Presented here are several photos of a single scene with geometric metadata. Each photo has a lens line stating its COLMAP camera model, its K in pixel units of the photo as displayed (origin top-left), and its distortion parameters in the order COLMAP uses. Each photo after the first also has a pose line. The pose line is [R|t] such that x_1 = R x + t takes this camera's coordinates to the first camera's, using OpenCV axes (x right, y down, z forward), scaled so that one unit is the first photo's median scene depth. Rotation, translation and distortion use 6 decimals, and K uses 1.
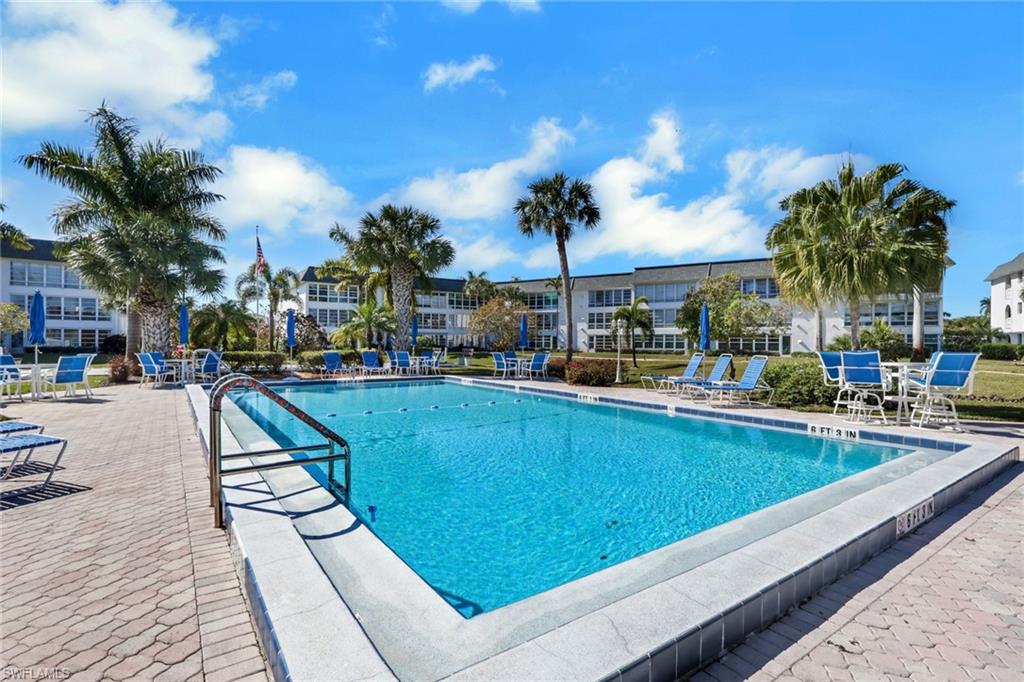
lens RADIAL K [[476.0, 0, 509.3], [0, 476.0, 342.6], [0, 0, 1]] dist [0.000957, -0.000302]
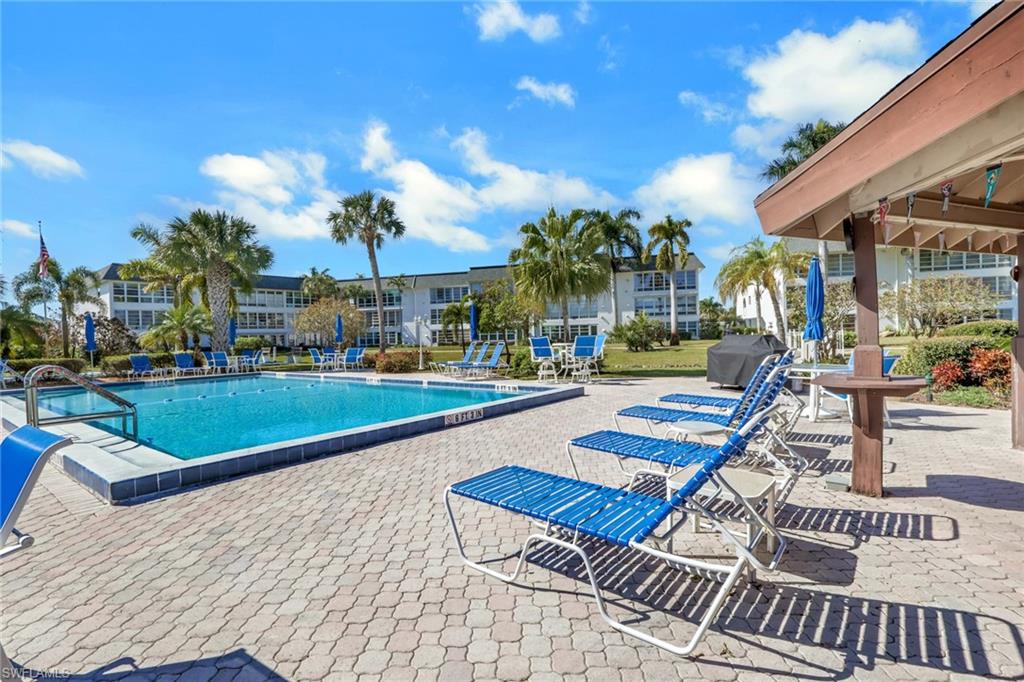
lens RADIAL K [[476.0, 0, 509.3], [0, 476.0, 342.6], [0, 0, 1]] dist [0.000957, -0.000302]
pose [[0.957900, -0.037966, 0.284579, 0.055358], [0.035083, 0.999268, 0.015221, 0.002964], [-0.284949, -0.004597, 0.958532, -0.117066]]
